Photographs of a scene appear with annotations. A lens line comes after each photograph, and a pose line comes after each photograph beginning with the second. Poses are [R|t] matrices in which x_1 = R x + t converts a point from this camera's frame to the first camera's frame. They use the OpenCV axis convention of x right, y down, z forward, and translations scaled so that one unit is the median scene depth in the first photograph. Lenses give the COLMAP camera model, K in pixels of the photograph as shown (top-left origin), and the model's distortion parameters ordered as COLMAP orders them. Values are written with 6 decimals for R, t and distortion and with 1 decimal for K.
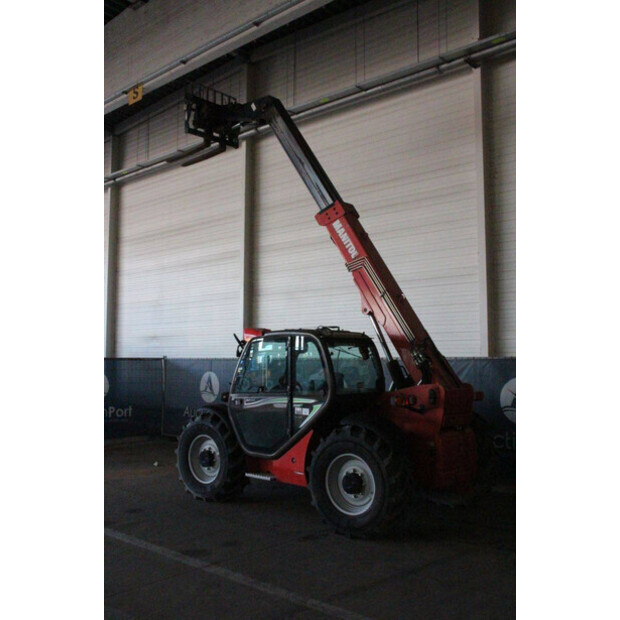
lens RADIAL K [[617.0, 0, 310.0], [0, 617.0, 310.0], [0, 0, 1]] dist [-0.032677, -0.002916]
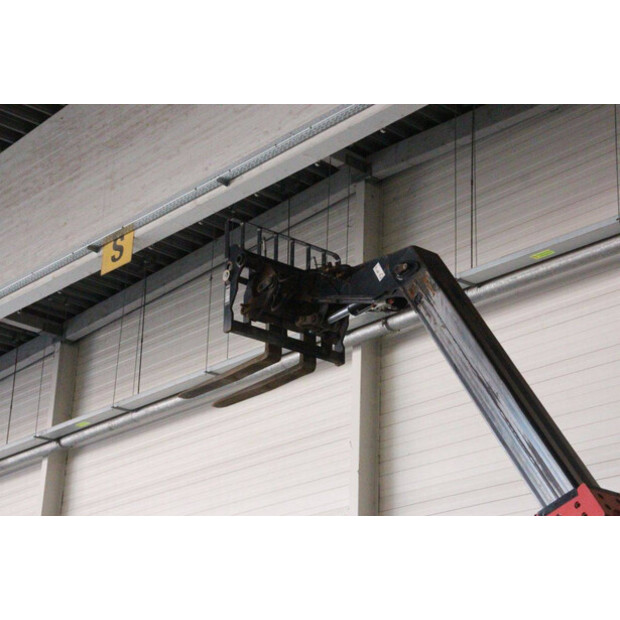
lens RADIAL K [[1440.9, 0, 310.0], [0, 1440.9, 310.0], [0, 0, 1]] dist [0.349176, 0.314704]
pose [[0.990596, -0.024146, -0.134672, -0.002349], [-0.015388, 0.958398, -0.285021, -0.009750], [0.135952, 0.284413, 0.949013, 0.021183]]
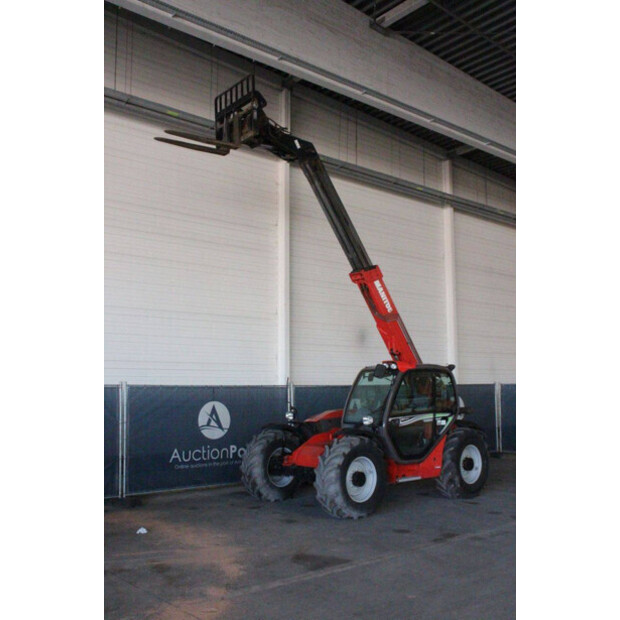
lens RADIAL K [[642.5, 0, 310.0], [0, 642.5, 310.0], [0, 0, 1]] dist [-0.015357, -0.002043]
pose [[0.140476, 0.113662, 0.983538, -1.487536], [-0.074232, 0.991802, -0.104014, 0.079842], [-0.987297, -0.058398, 0.147762, 1.054790]]
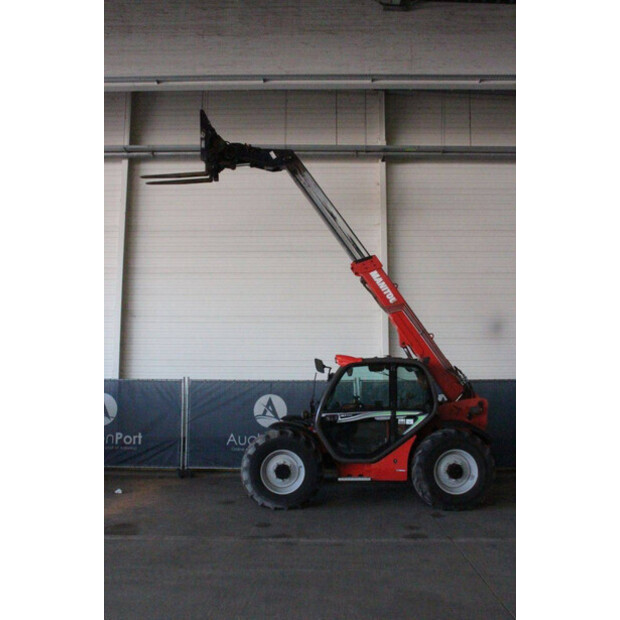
lens RADIAL K [[602.0, 0, 310.0], [0, 602.0, 310.0], [0, 0, 1]] dist [-0.040308, -0.007862]
pose [[0.758148, 0.076456, 0.647584, -0.957243], [-0.050872, 0.997011, -0.058154, 0.014500], [-0.650095, 0.011145, 0.759771, 0.168426]]
